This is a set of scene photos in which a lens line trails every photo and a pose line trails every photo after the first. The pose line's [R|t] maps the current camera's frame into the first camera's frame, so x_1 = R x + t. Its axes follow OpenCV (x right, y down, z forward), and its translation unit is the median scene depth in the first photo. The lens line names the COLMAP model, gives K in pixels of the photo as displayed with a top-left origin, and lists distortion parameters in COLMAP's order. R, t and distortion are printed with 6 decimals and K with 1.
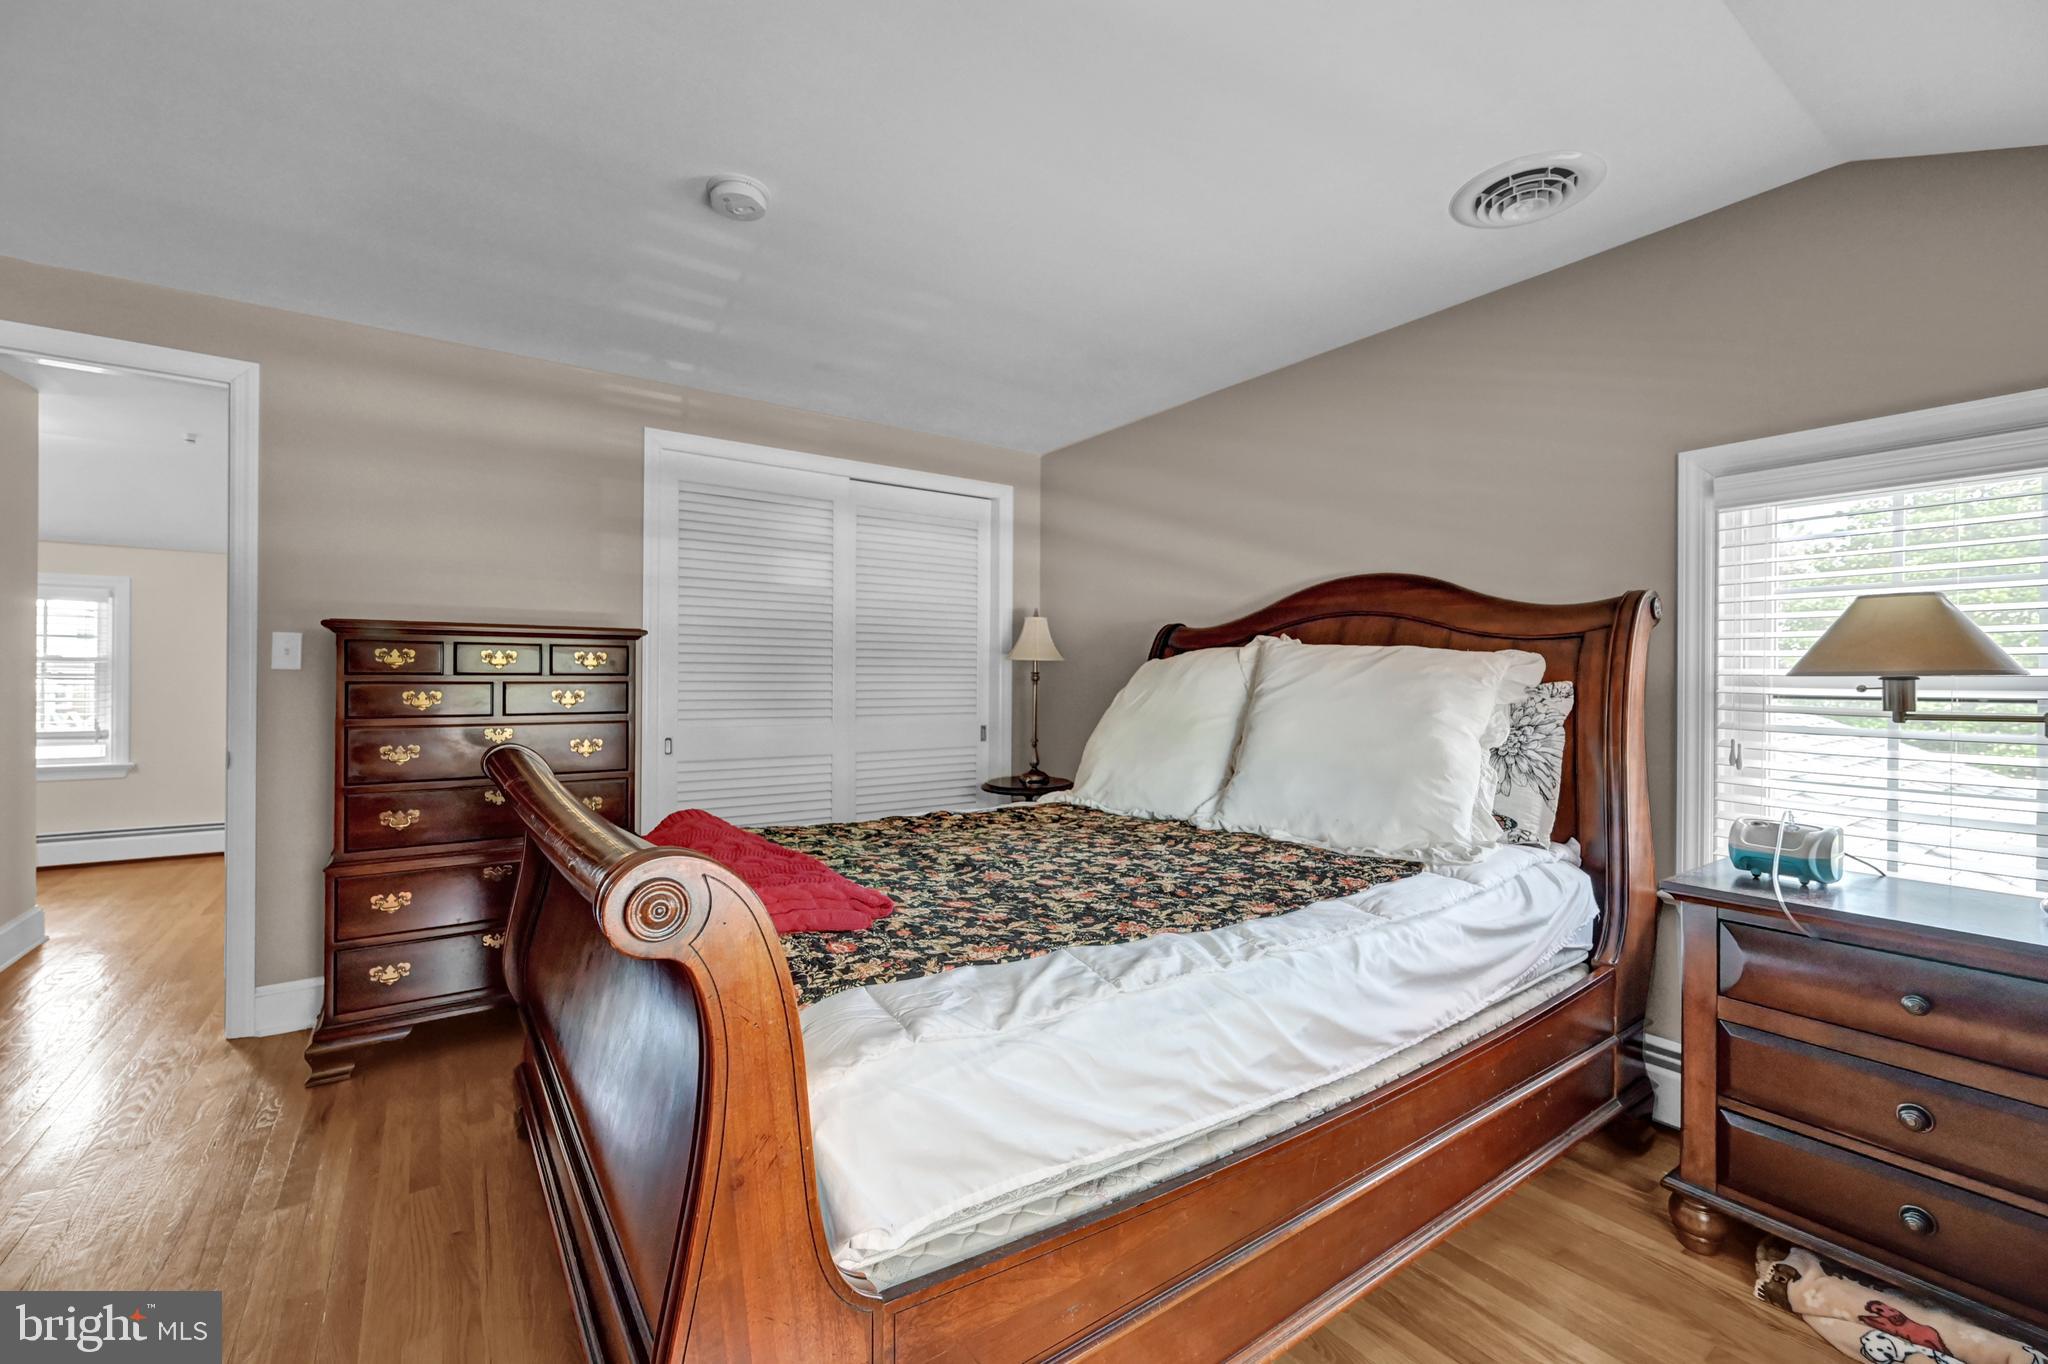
lens RADIAL K [[840.1, 0, 1022.5], [0, 840.1, 688.8], [0, 0, 1]] dist [0.000750, 0.000663]
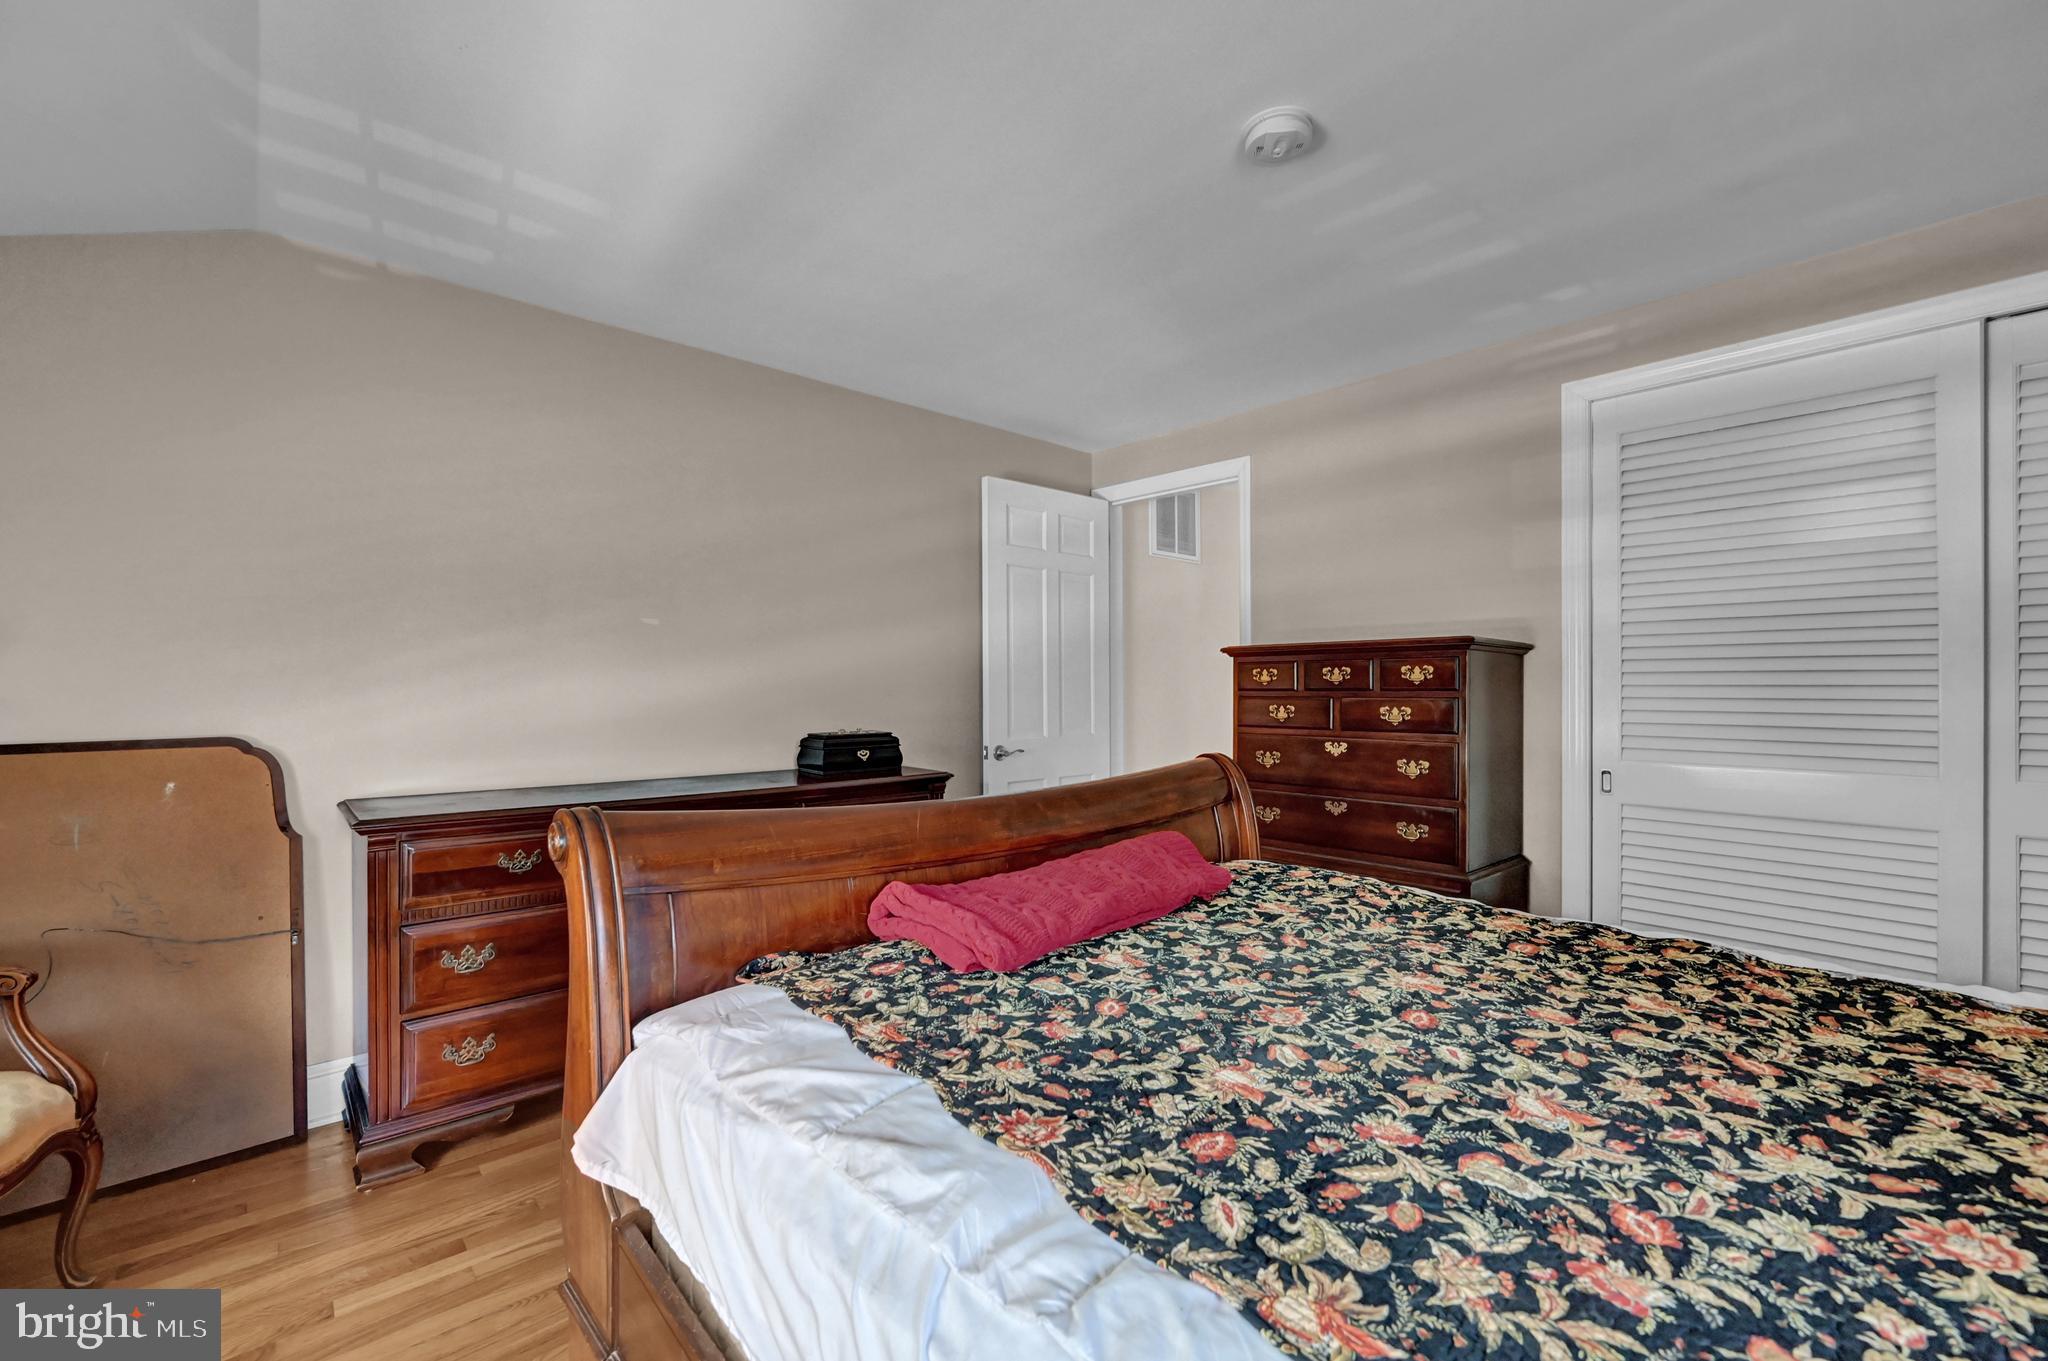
lens RADIAL K [[848.9, 0, 1025.7], [0, 848.9, 703.2], [0, 0, 1]] dist [0.000900, 0.000131]
pose [[0.137465, 0.014469, -0.990401, 0.631146], [-0.011446, 0.999850, 0.013018, -0.017011], [0.990440, 0.009547, 0.137610, 0.807602]]
